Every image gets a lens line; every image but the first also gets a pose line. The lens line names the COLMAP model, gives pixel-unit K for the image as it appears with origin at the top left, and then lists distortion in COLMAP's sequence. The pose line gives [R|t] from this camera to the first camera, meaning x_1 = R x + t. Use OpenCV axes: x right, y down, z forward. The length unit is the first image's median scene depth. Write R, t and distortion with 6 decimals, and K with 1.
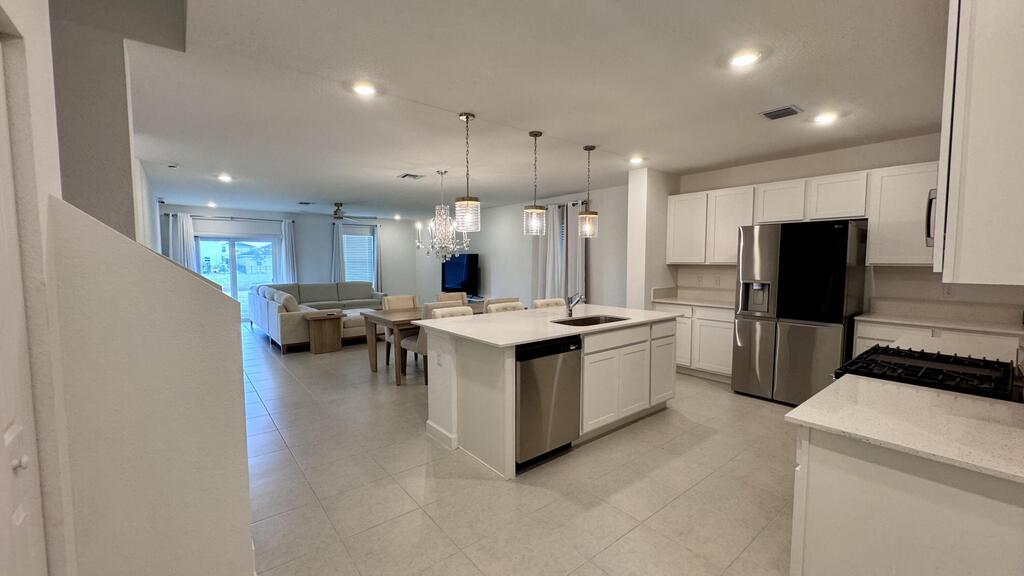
lens RADIAL K [[408.1, 0, 512.0], [0, 408.1, 288.0], [0, 0, 1]] dist [-0.001867, -0.000208]
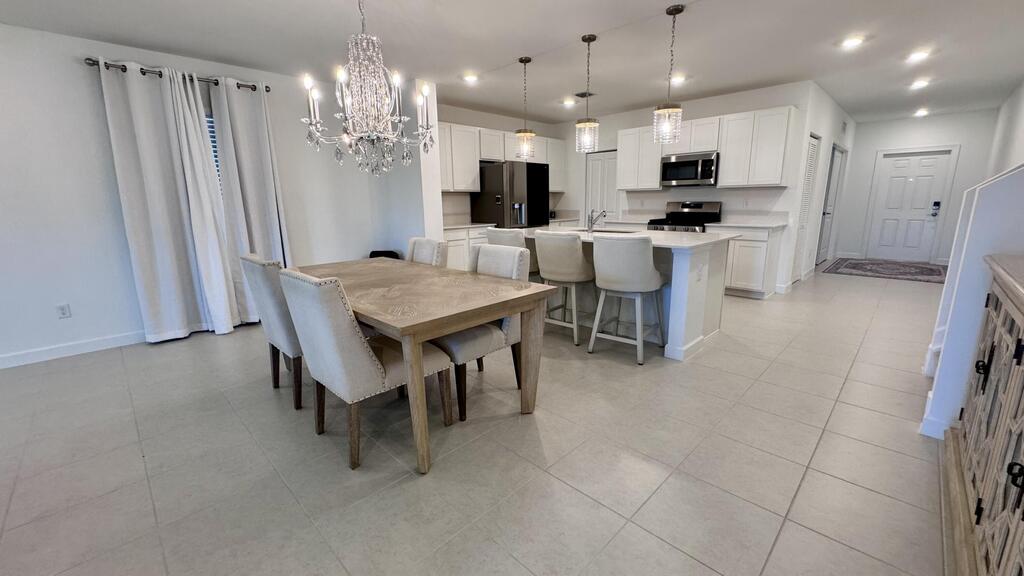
lens RADIAL K [[408.1, 0, 512.0], [0, 408.1, 288.0], [0, 0, 1]] dist [-0.001867, -0.000208]
pose [[-0.109419, -0.215886, 0.970268, -0.441562], [0.076742, 0.971381, 0.224788, -0.025339], [-0.991029, 0.099057, -0.089720, 0.613668]]
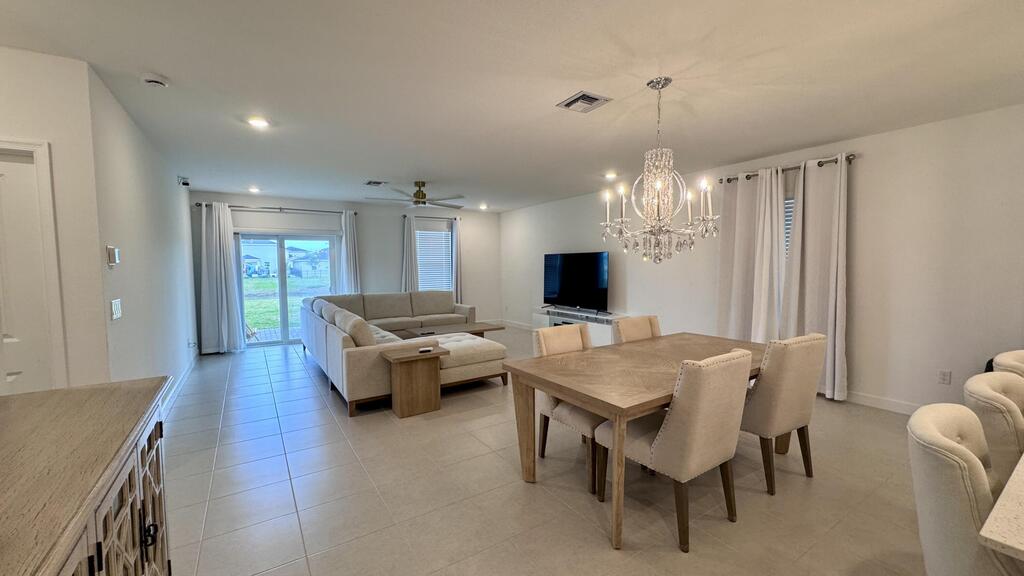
lens RADIAL K [[408.1, 0, 512.0], [0, 408.1, 288.0], [0, 0, 1]] dist [-0.001867, -0.000208]
pose [[0.994645, -0.001647, -0.103335, -0.201627], [0.000952, 0.999977, -0.006773, -0.019999], [0.103343, 0.006639, 0.994624, 0.326237]]
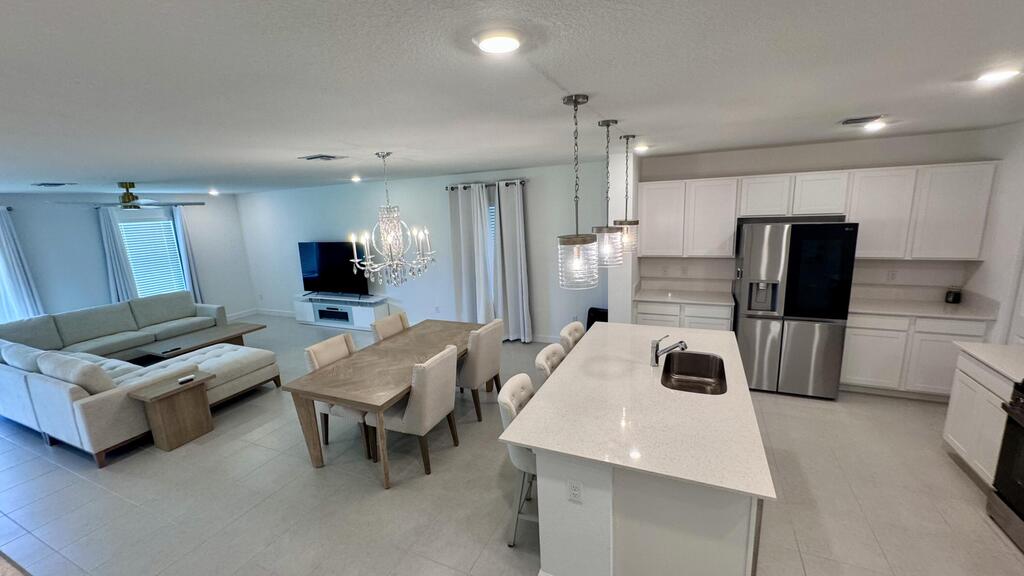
lens RADIAL K [[408.1, 0, 512.0], [0, 408.1, 288.0], [0, 0, 1]] dist [-0.001867, -0.000208]
pose [[0.894286, -0.130700, 0.427984, -0.199176], [0.076504, 0.986971, 0.141547, -0.098475], [-0.440908, -0.093841, 0.892633, 0.197737]]
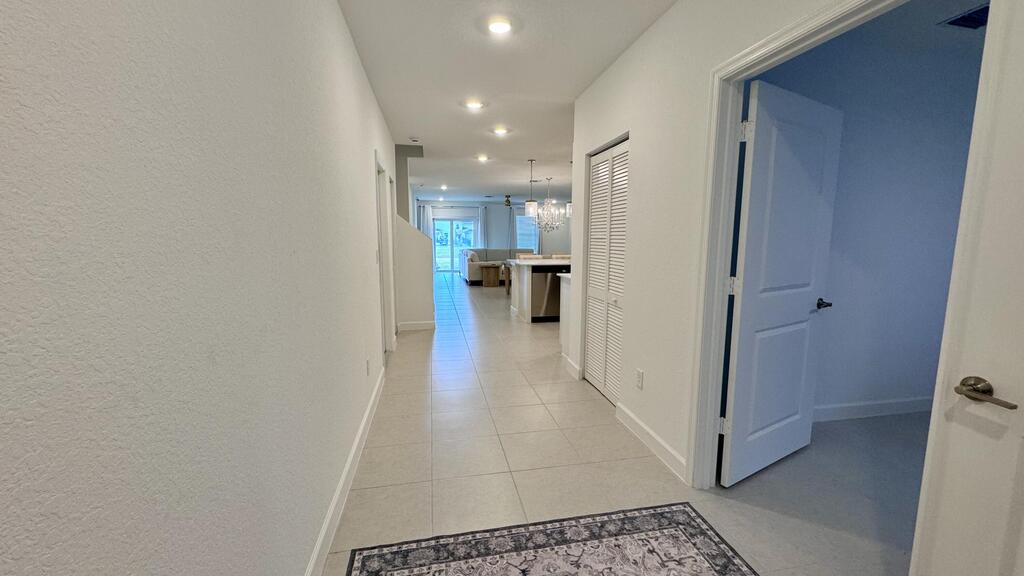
lens RADIAL K [[408.1, 0, 512.0], [0, 408.1, 288.0], [0, 0, 1]] dist [-0.001867, -0.000208]
pose [[0.884674, 0.061716, -0.462106, 0.328947], [-0.035472, 0.997237, 0.065275, 0.039043], [0.464858, -0.041355, 0.884419, -0.373785]]
